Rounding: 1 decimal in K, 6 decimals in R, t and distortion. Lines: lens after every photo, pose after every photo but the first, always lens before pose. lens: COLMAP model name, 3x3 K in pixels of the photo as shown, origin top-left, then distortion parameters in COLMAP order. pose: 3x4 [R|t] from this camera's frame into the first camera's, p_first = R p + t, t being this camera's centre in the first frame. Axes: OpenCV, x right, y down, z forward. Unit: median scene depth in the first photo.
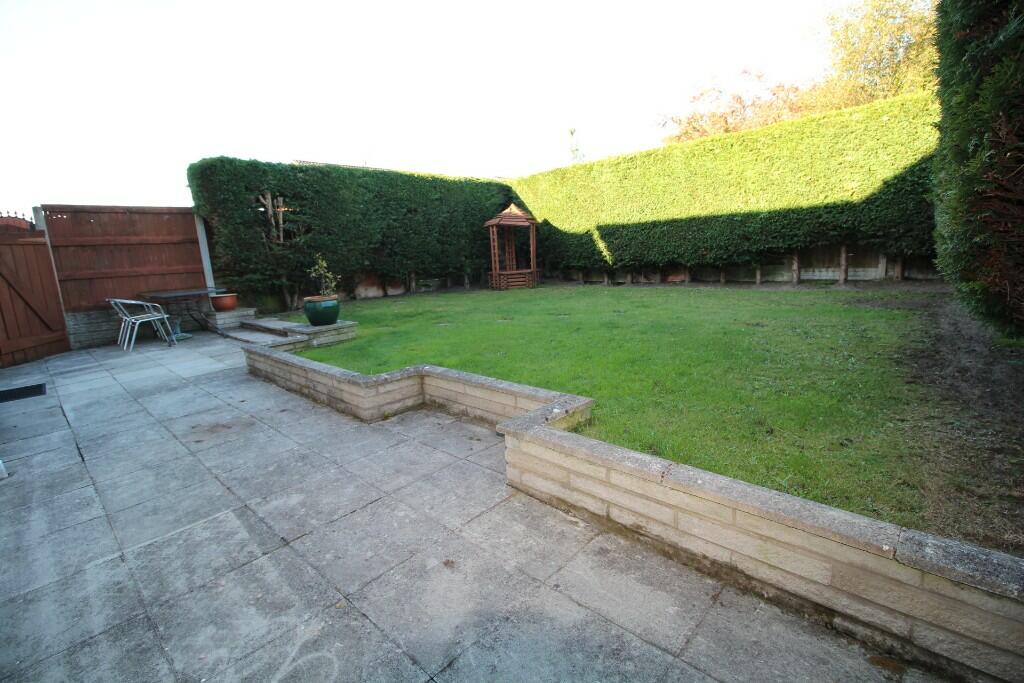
lens RADIAL K [[473.0, 0, 512.0], [0, 473.0, 341.5], [0, 0, 1]] dist [0.004754, -0.014303]
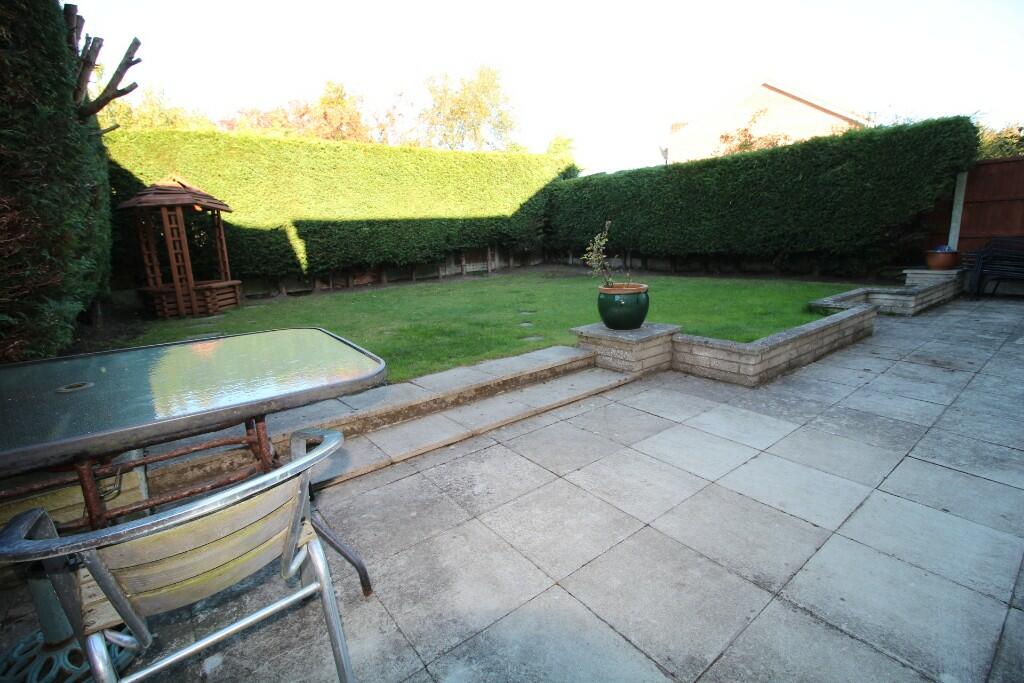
lens RADIAL K [[473.0, 0, 512.0], [0, 473.0, 341.5], [0, 0, 1]] dist [0.004754, -0.014303]
pose [[0.161096, -0.162331, 0.973497, -0.643737], [0.227755, 0.965871, 0.123370, -0.071844], [-0.960300, 0.201845, 0.192570, 0.607684]]
